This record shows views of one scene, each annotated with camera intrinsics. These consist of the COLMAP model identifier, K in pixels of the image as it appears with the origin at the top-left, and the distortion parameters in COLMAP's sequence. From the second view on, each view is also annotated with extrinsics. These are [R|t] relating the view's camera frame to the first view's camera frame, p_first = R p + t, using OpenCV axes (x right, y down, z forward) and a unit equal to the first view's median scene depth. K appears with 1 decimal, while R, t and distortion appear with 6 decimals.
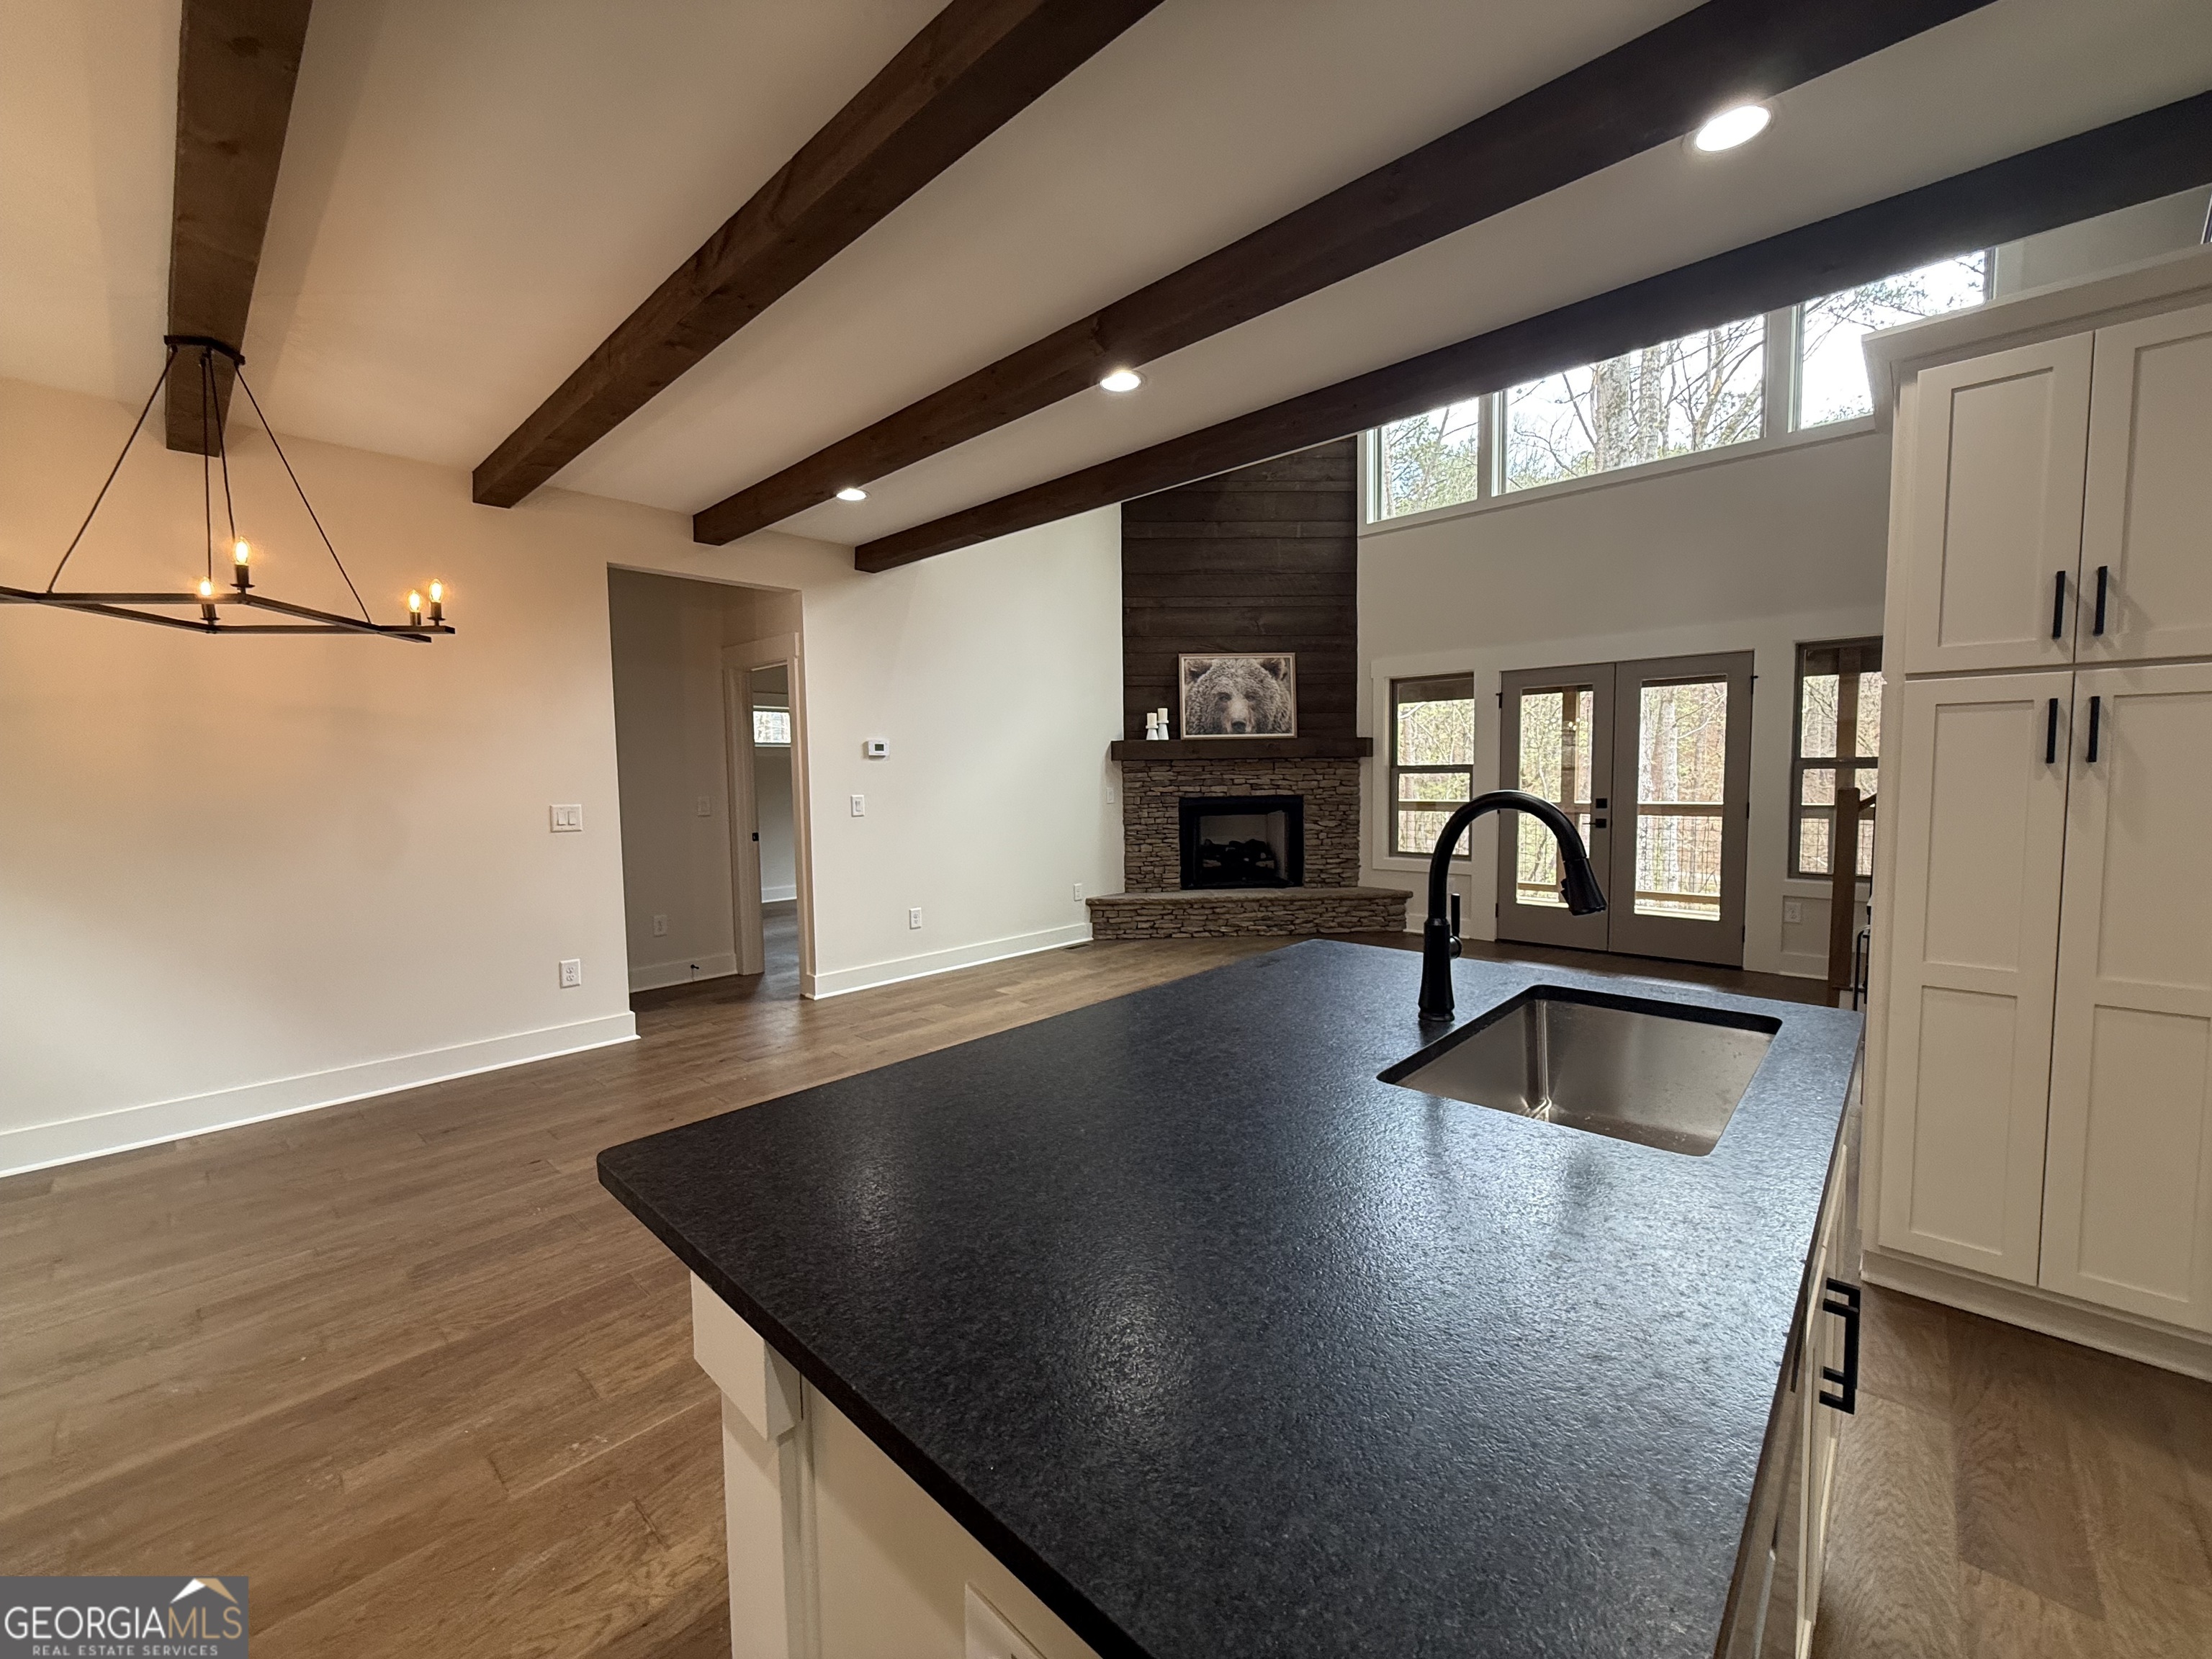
lens RADIAL K [[886.3, 0, 1113.2], [0, 886.3, 830.8], [0, 0, 1]] dist [0.001136, -0.000098]
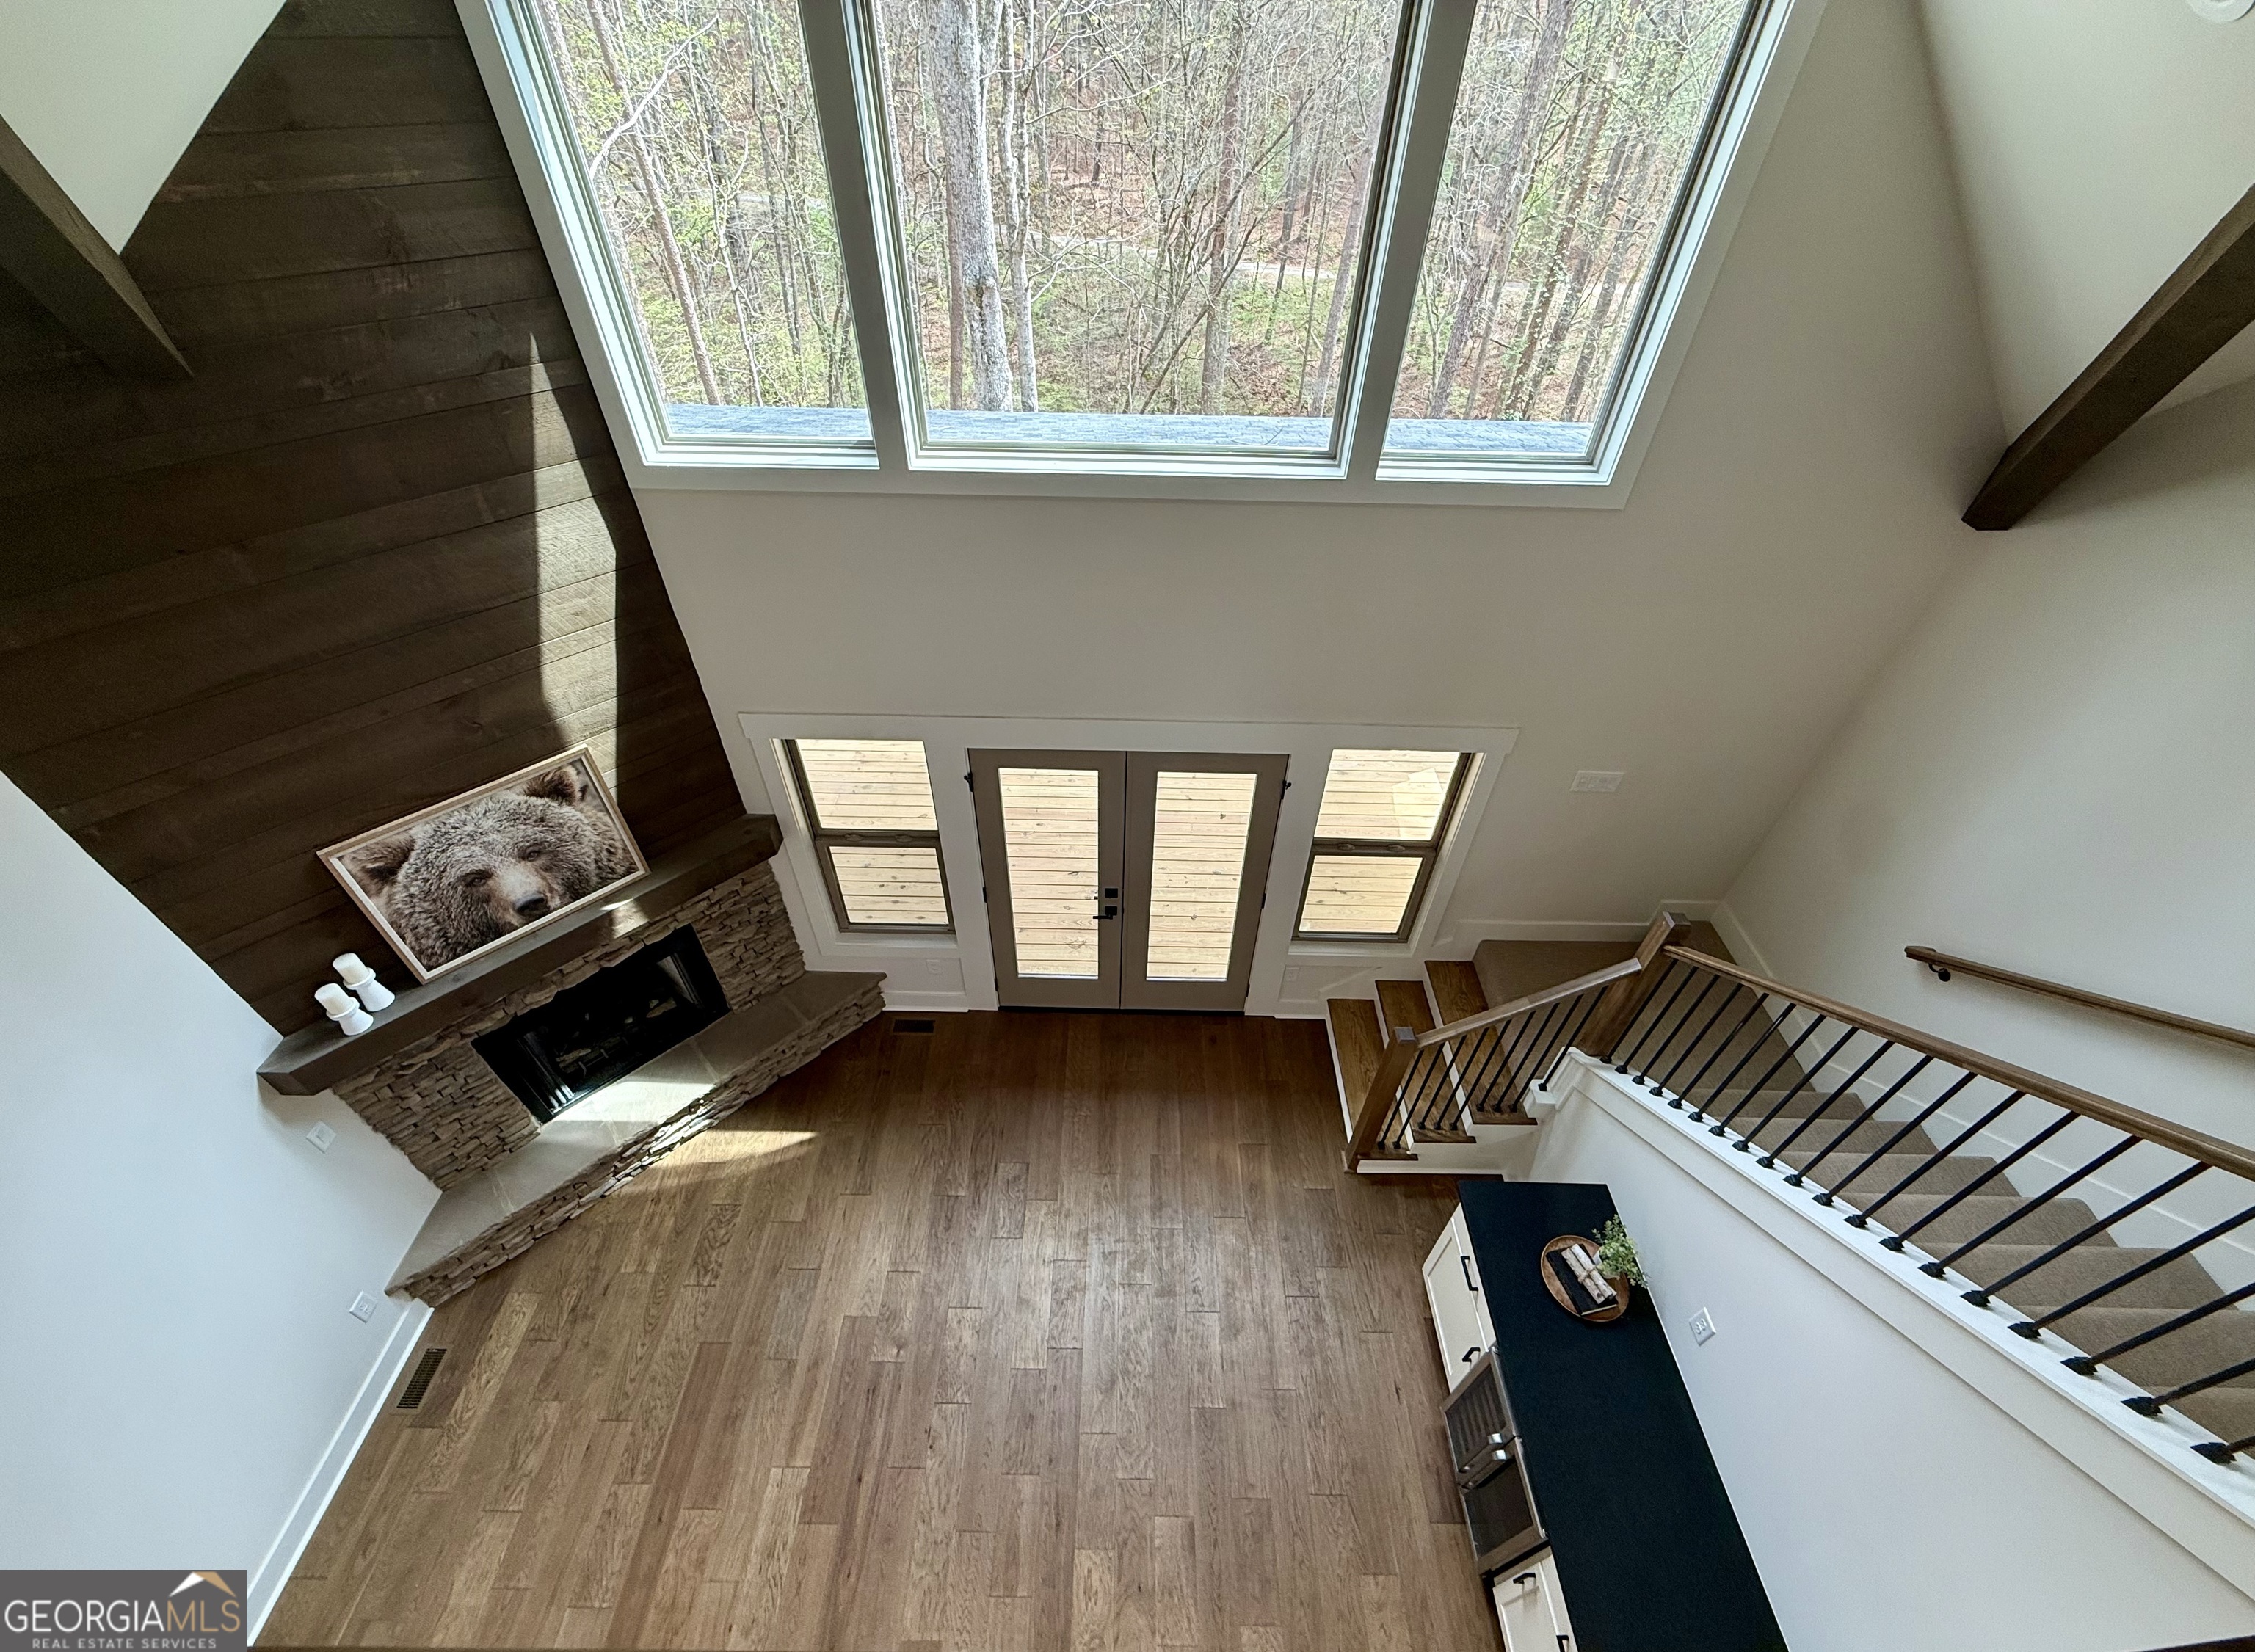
lens RADIAL K [[903.4, 0, 1120.0], [0, 903.4, 834.2], [0, 0, 1]] dist [0.001136, -0.000098]
pose [[0.754827, -0.430880, 0.494549, 0.157830], [0.011778, 0.762755, 0.646580, -0.495955], [-0.655818, -0.482231, 0.580823, 0.476404]]
